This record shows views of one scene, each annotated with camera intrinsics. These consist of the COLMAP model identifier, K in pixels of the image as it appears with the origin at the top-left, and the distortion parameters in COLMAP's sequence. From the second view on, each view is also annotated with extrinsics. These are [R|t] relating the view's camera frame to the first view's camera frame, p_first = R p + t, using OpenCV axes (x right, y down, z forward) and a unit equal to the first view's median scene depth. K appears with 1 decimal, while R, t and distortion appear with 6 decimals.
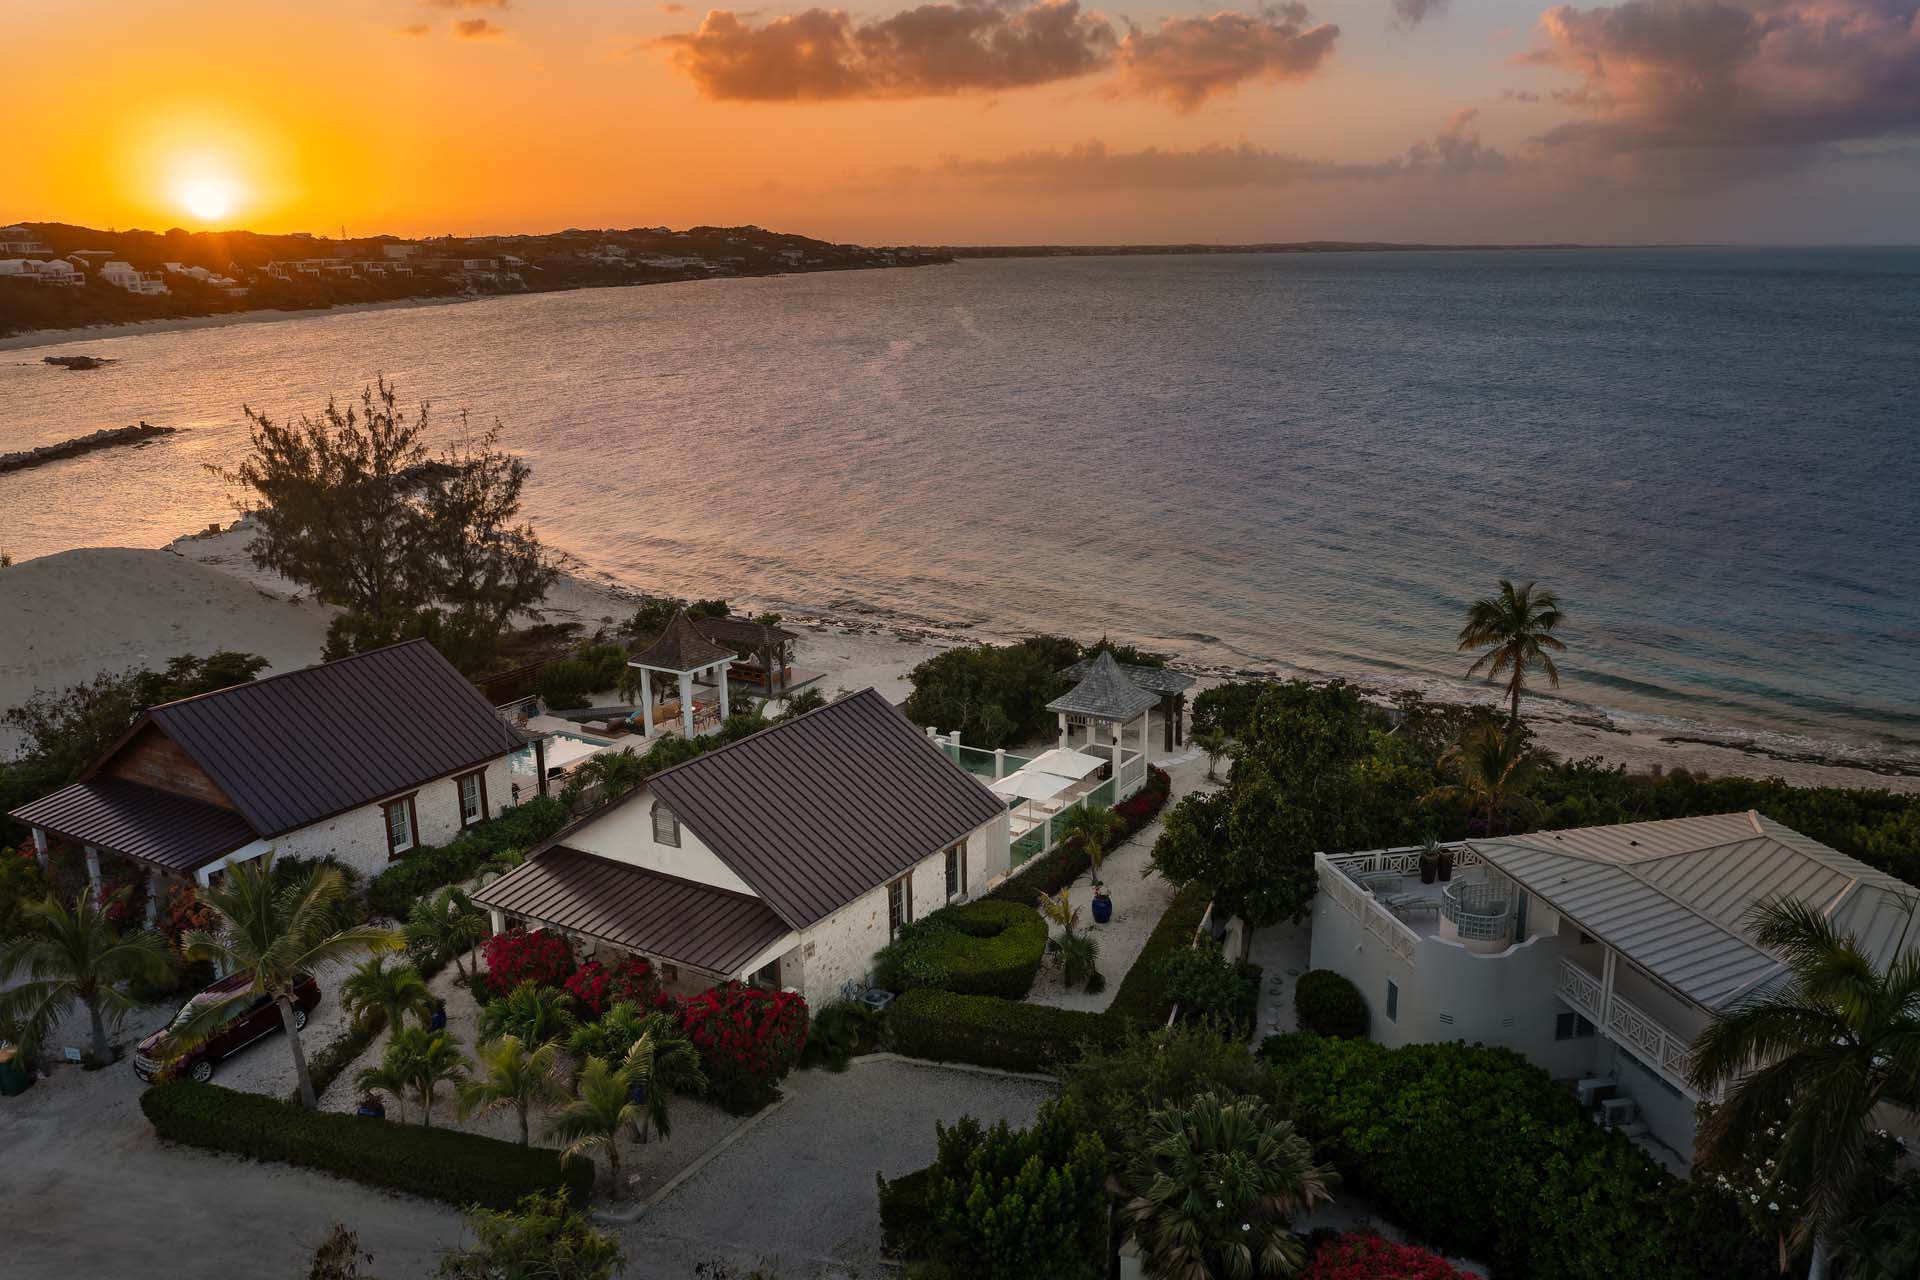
lens RADIAL K [[1544.2, 0, 936.1], [0, 1544.2, 687.9], [0, 0, 1]] dist [0.009711, 0.000398]
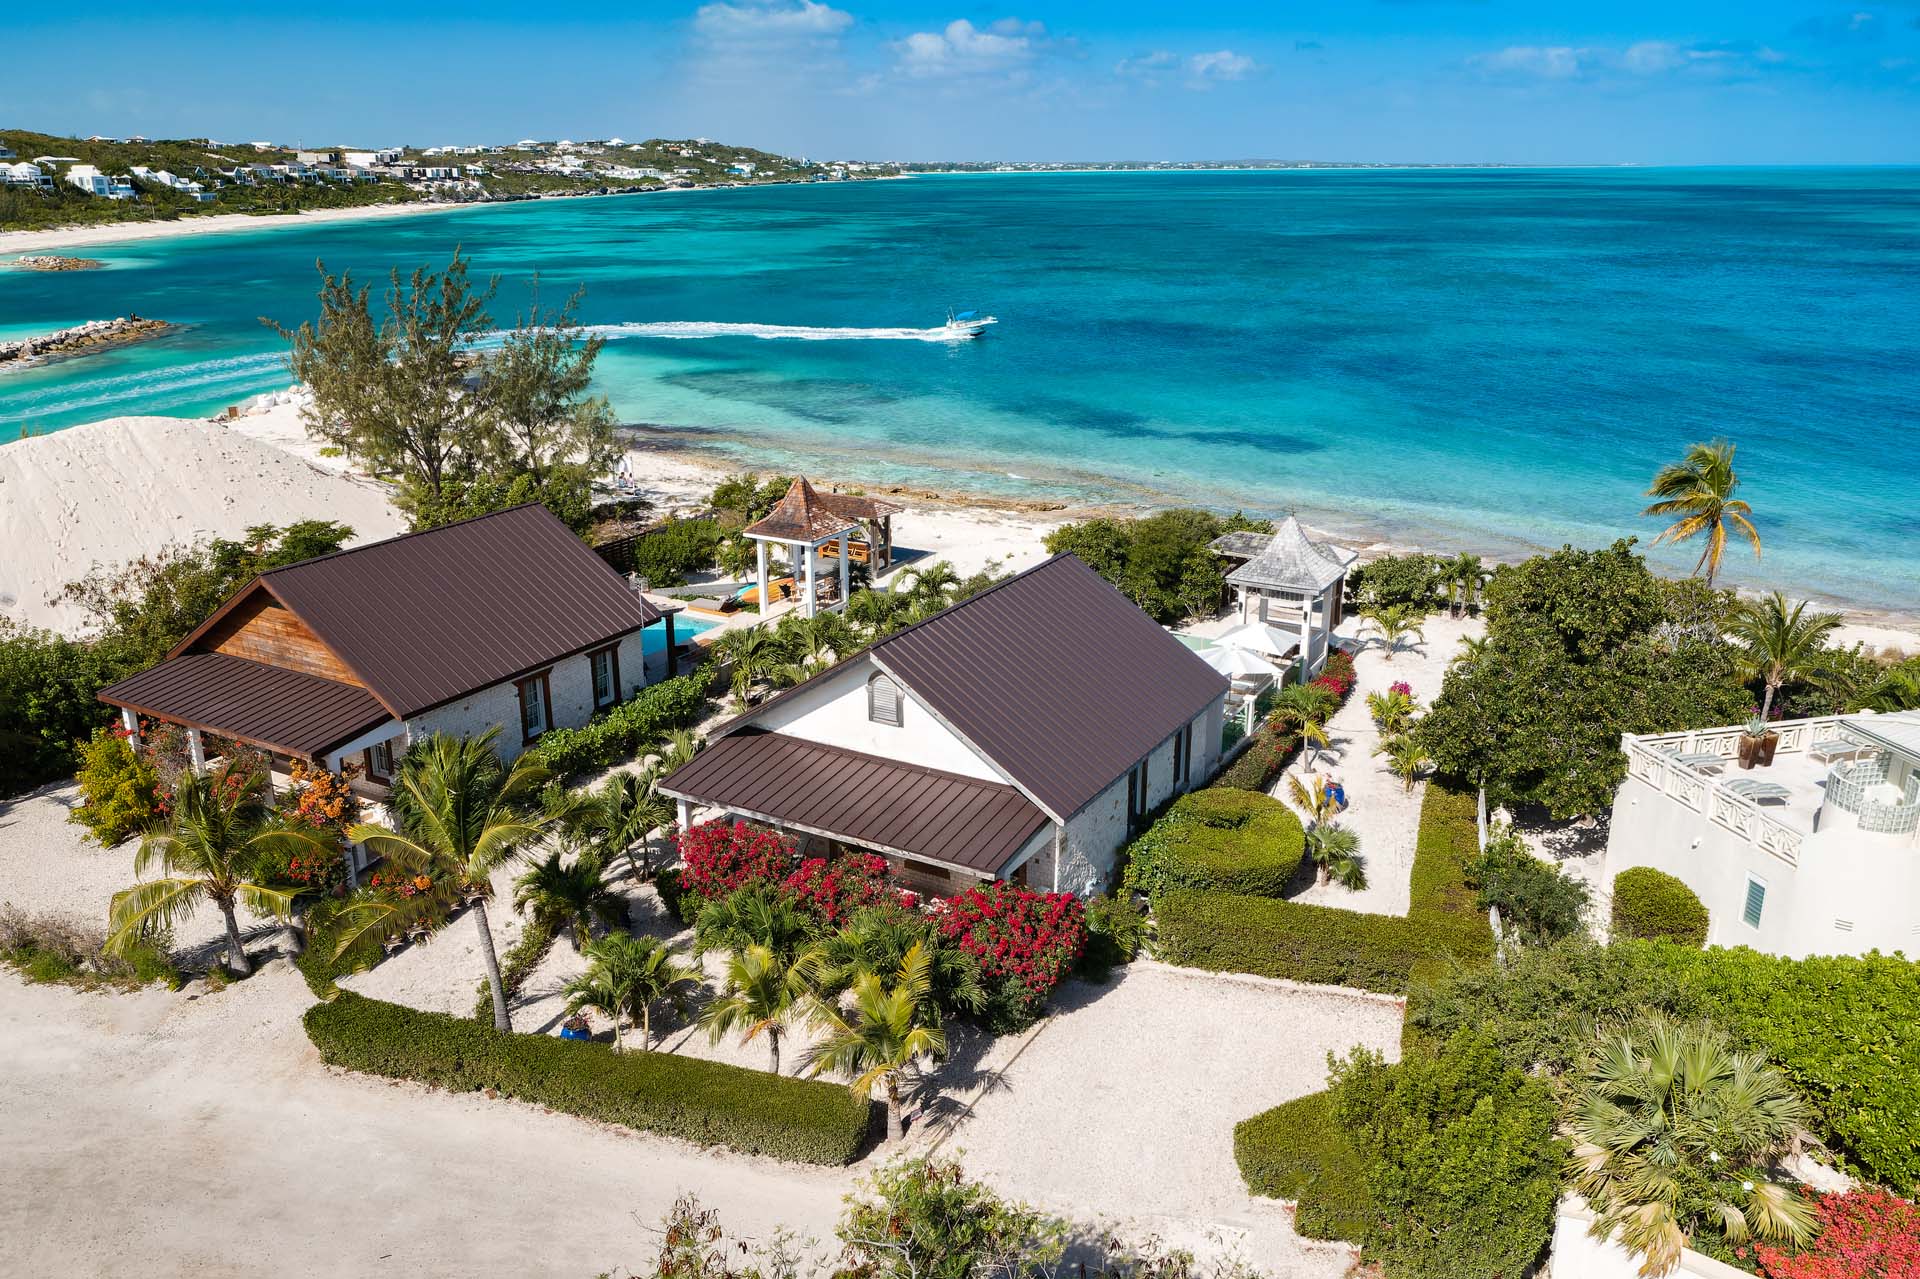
lens RADIAL K [[1544.2, 0, 956.1], [0, 1544.2, 642.2], [0, 0, 1]] dist [0.009711, 0.000398]
pose [[0.999916, 0.000489, 0.012953, -0.145310], [-0.000973, 0.999301, 0.037382, 0.023107], [-0.012926, -0.037392, 0.999217, 0.133703]]
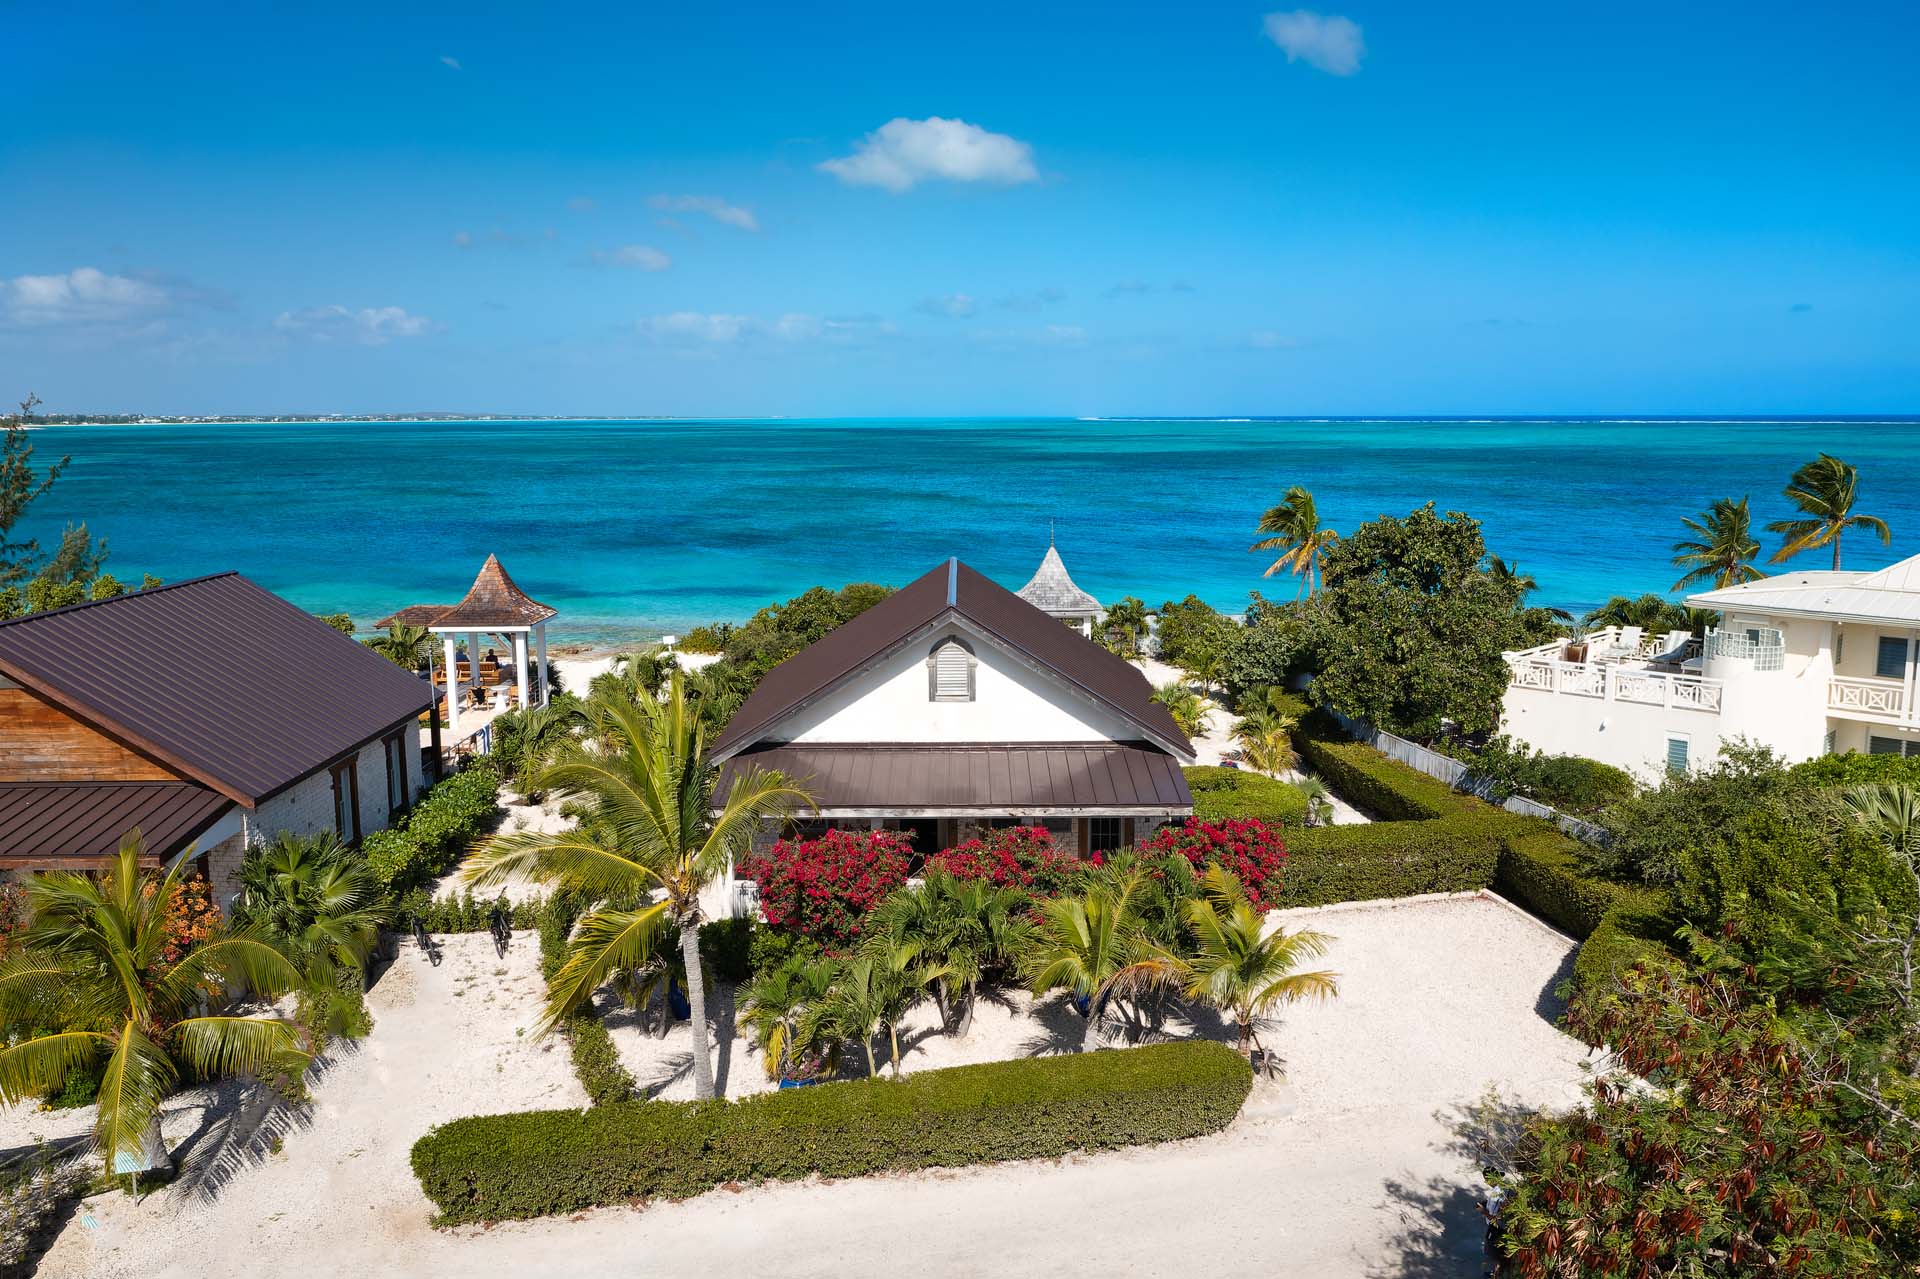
lens RADIAL K [[1544.2, 0, 917.8], [0, 1544.2, 597.1], [0, 0, 1]] dist [0.009711, 0.000398]
pose [[0.841982, -0.045752, 0.537562, -0.595783], [0.139710, 0.980899, -0.135342, 0.151433], [-0.521102, 0.189059, 0.832292, 0.357575]]
